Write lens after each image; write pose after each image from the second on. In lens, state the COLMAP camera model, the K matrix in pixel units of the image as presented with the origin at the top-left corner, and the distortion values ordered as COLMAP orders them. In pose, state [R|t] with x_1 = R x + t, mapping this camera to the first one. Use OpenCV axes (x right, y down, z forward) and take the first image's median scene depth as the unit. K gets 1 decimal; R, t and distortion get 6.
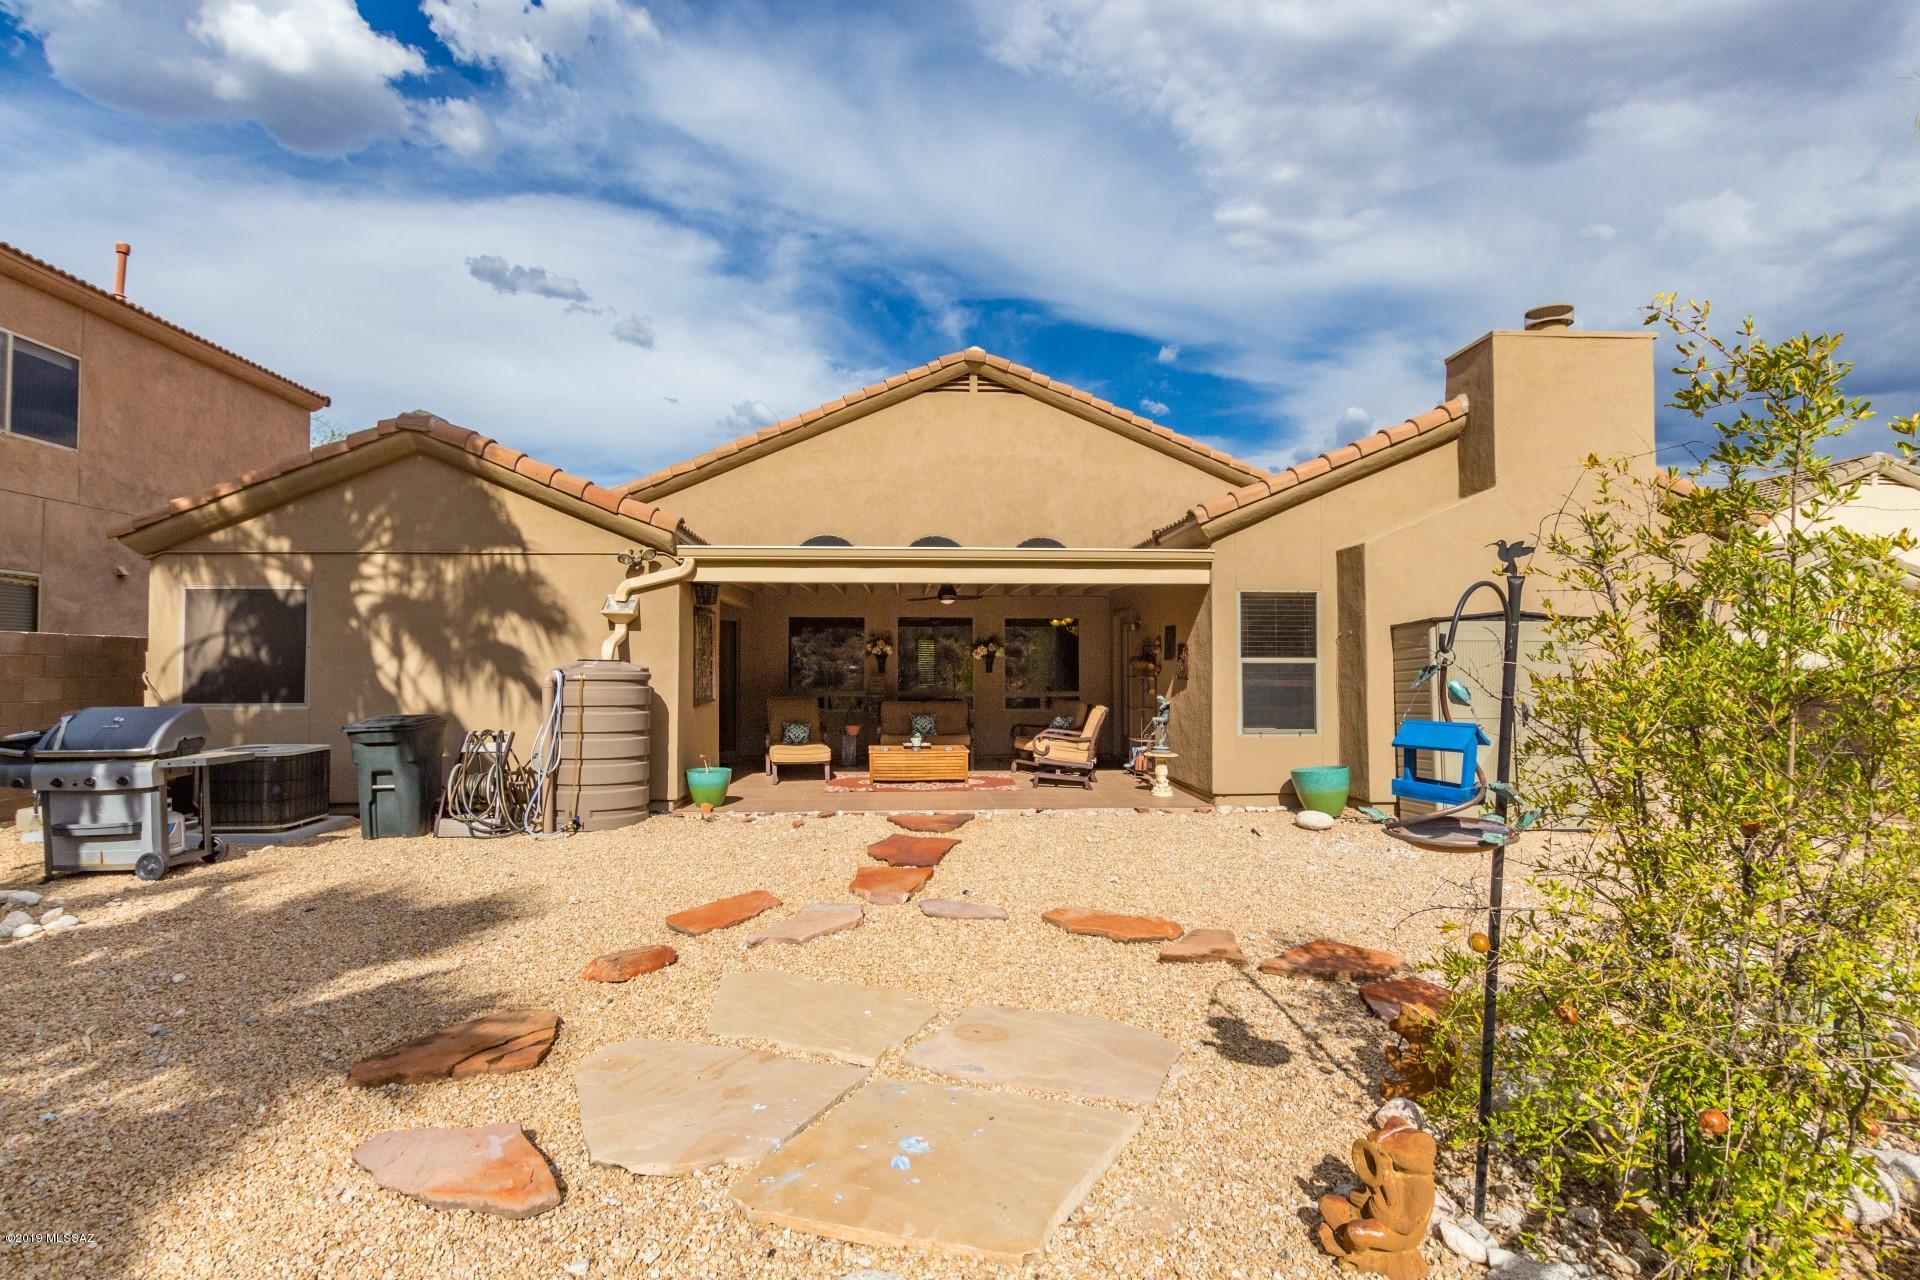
lens RADIAL K [[886.4, 0, 954.9], [0, 886.4, 644.9], [0, 0, 1]] dist [0.002898, -0.000080]
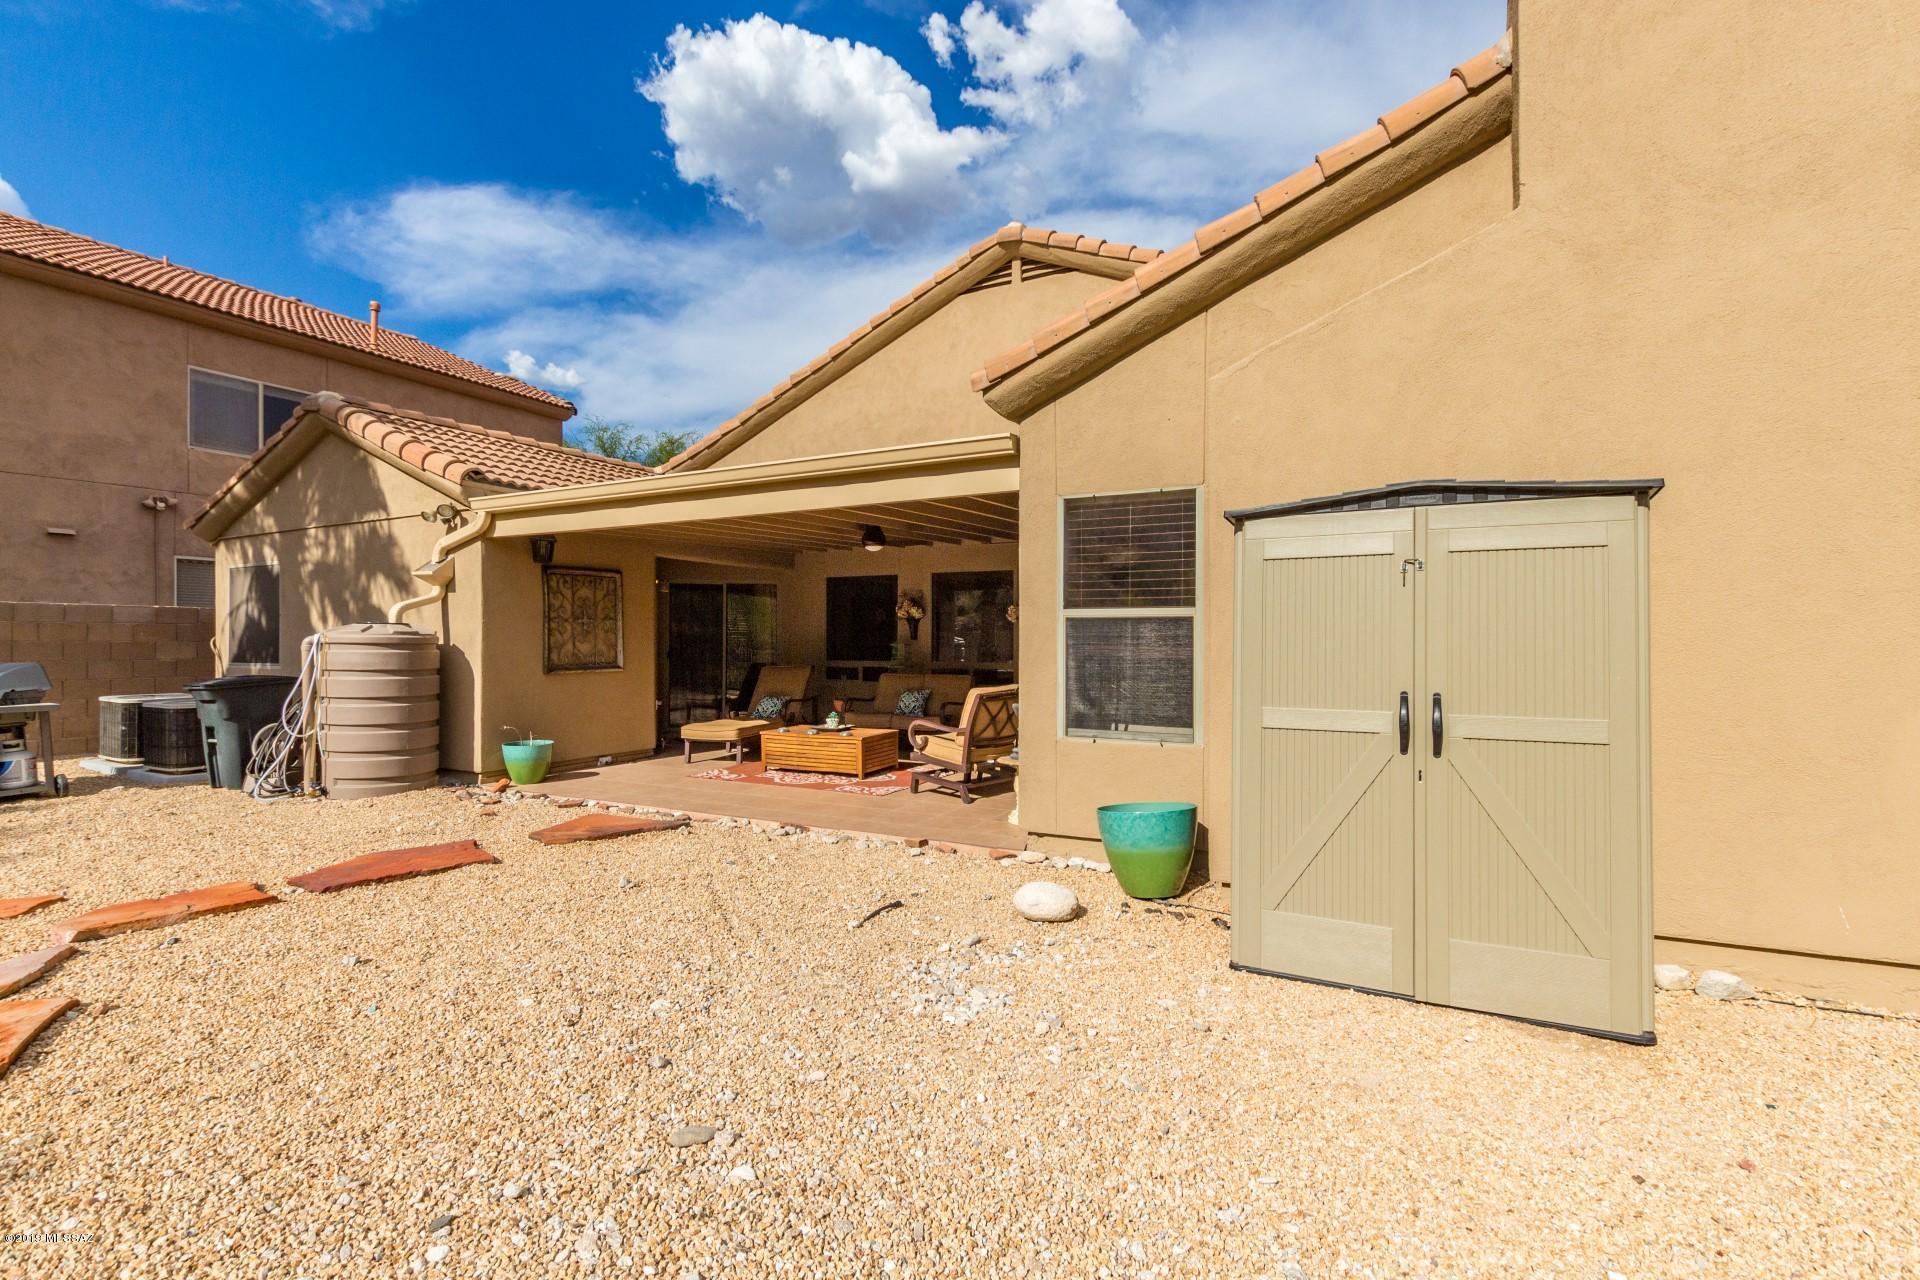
lens RADIAL K [[852.2, 0, 960.0], [0, 852.2, 640.0], [0, 0, 1]] dist [0.006649, 0.000162]
pose [[0.860232, 0.002305, -0.509897, 0.550152], [0.009774, 0.999732, 0.021008, 0.022285], [0.509809, -0.023055, 0.859979, 0.481663]]
